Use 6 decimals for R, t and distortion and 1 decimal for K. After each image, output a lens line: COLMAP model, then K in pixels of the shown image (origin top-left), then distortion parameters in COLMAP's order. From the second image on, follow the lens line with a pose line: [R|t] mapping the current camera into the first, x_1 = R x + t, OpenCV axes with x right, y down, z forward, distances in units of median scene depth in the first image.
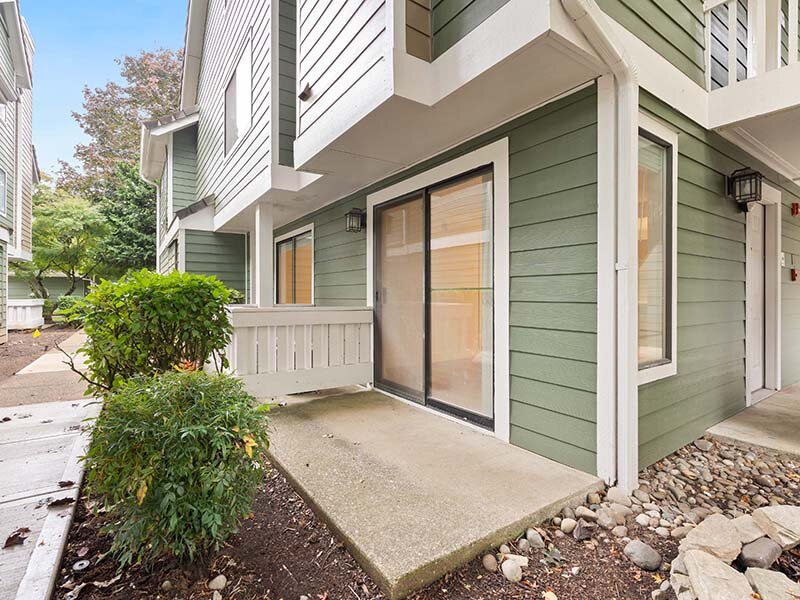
lens RADIAL K [[395.1, 0, 401.2], [0, 395.1, 298.2], [0, 0, 1]] dist [-0.012970, 0.000942]
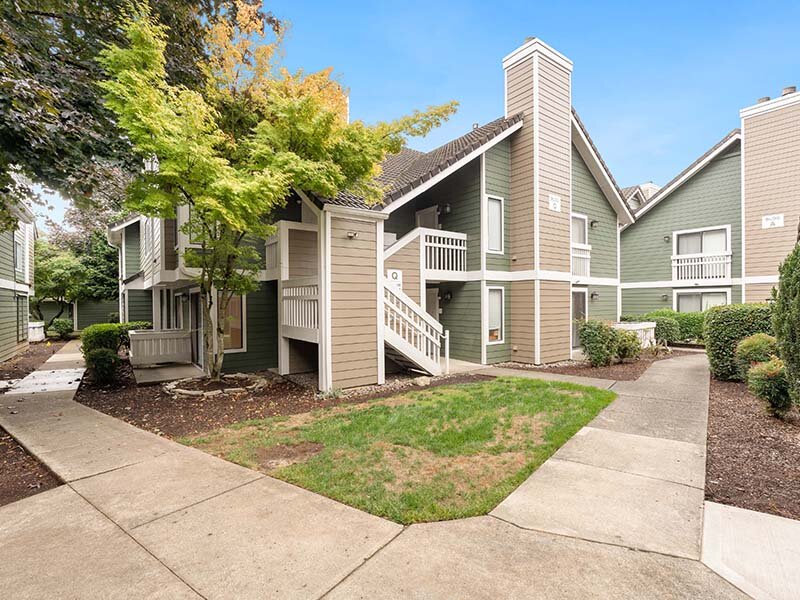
lens RADIAL K [[395.1, 0, 400.6], [0, 395.1, 306.4], [0, 0, 1]] dist [-0.012970, 0.000942]
pose [[0.999404, -0.010382, 0.032917, 0.421908], [0.010302, 0.999944, 0.002604, -0.046397], [-0.032942, -0.002264, 0.999455, -0.566846]]
